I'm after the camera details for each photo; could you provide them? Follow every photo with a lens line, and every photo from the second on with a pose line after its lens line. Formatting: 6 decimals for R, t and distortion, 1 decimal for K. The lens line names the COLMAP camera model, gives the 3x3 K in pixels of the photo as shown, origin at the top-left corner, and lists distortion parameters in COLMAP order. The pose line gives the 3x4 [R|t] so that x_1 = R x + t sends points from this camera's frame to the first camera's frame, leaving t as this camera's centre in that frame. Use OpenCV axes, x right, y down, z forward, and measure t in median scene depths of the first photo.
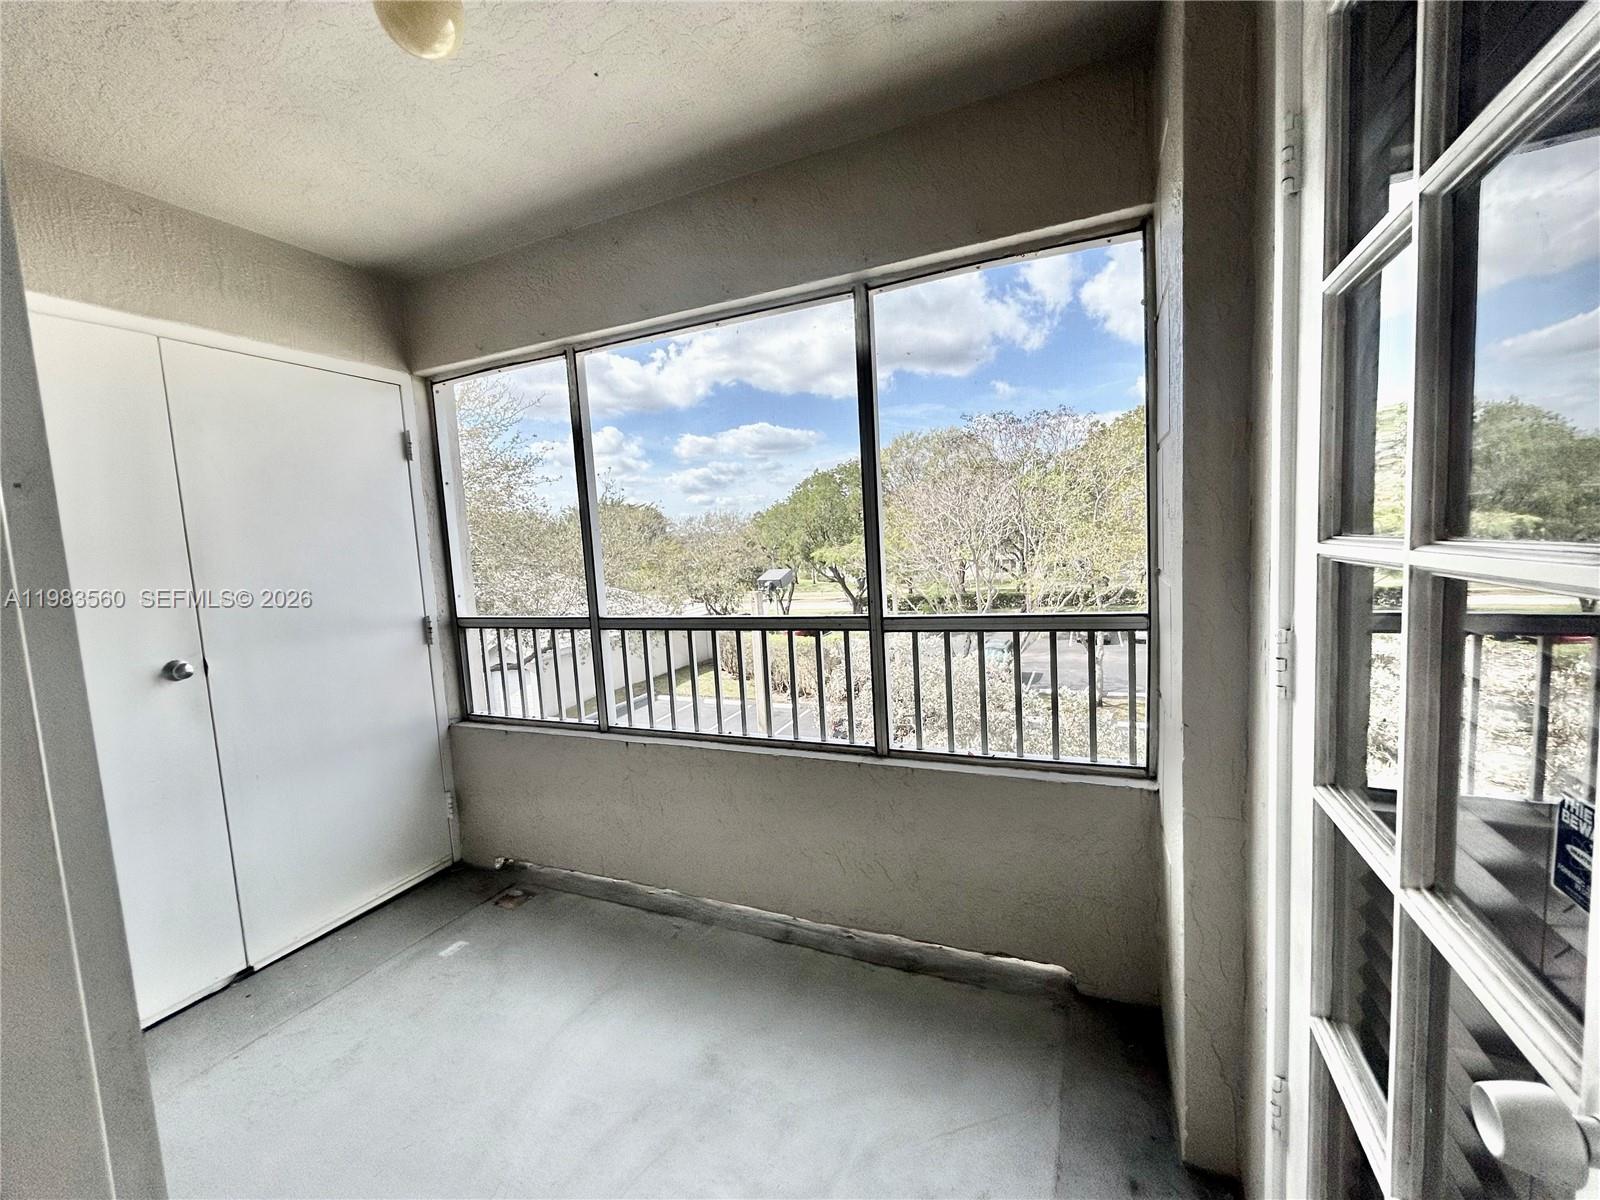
lens RADIAL K [[652.7, 0, 801.8], [0, 652.7, 598.3], [0, 0, 1]] dist [-0.001192, 0.000740]
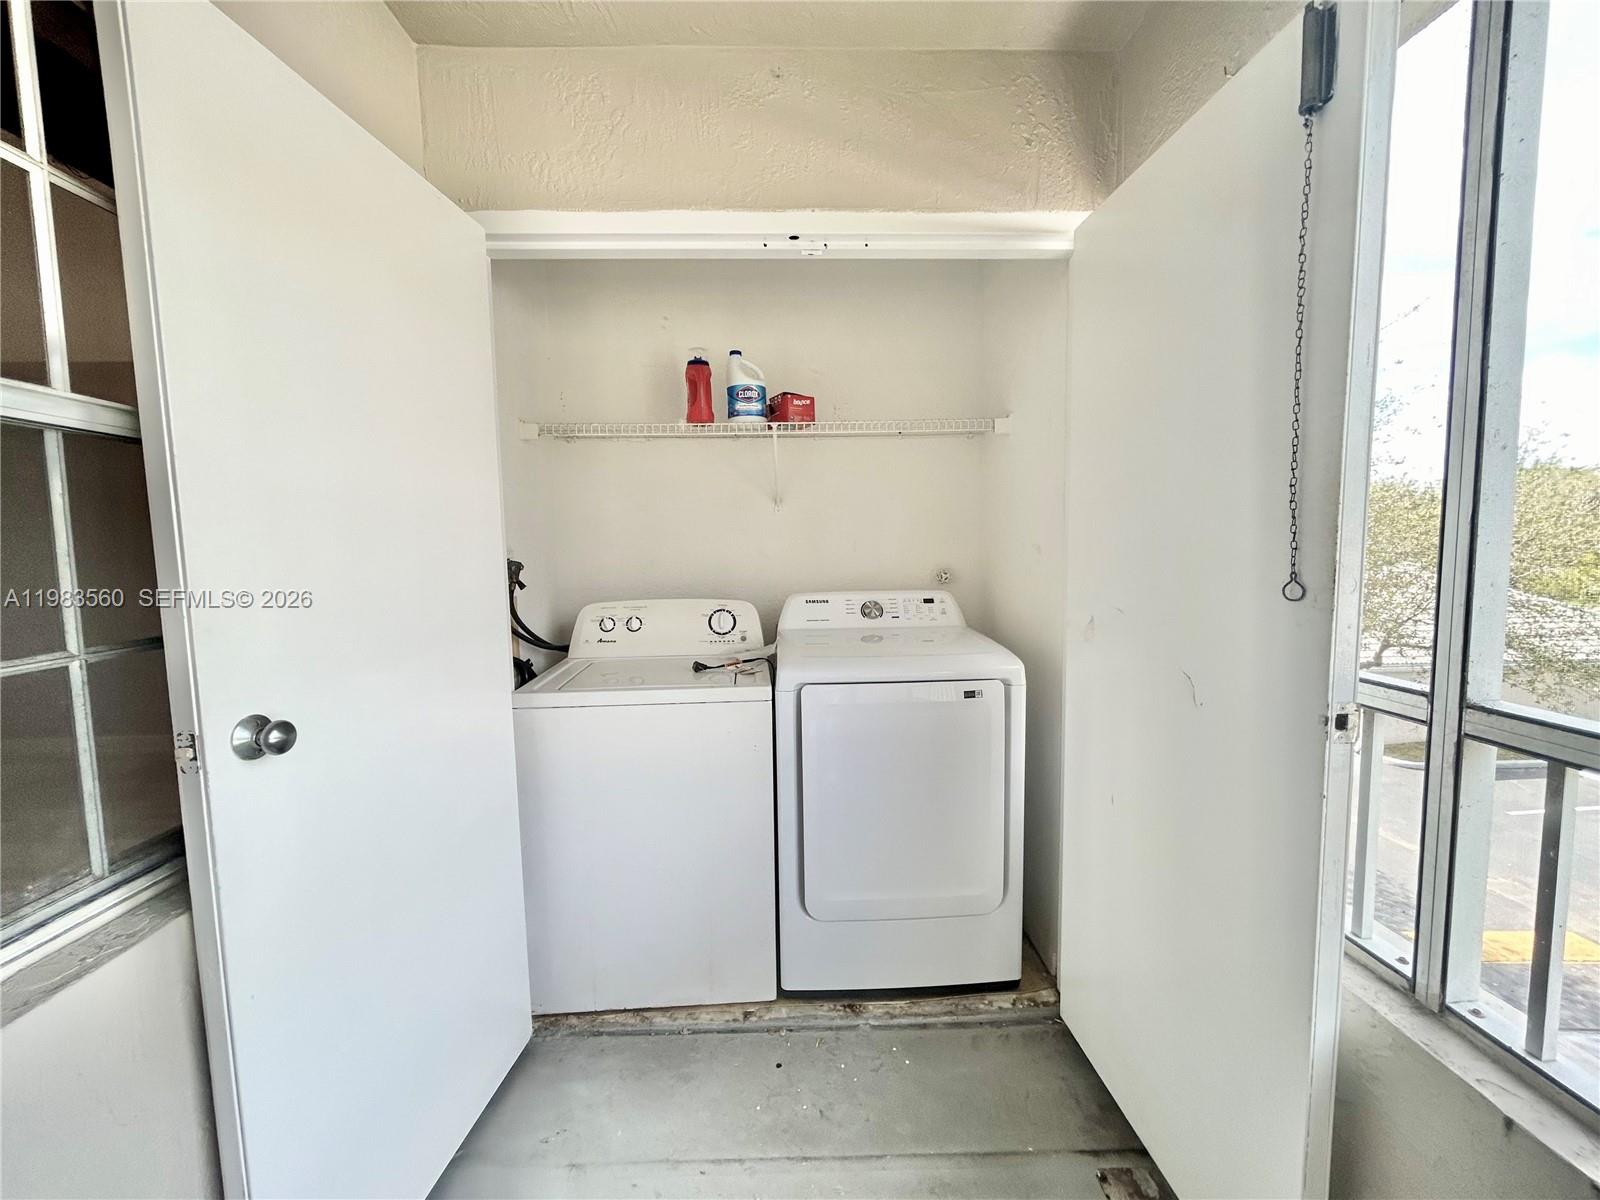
lens RADIAL K [[652.7, 0, 801.8], [0, 652.7, 598.3], [0, 0, 1]] dist [-0.001192, 0.000740]
pose [[0.440158, 0.128677, -0.888652, -0.161676], [-0.095442, 0.990777, 0.096191, -0.025126], [0.892833, 0.042475, 0.448380, 0.515704]]
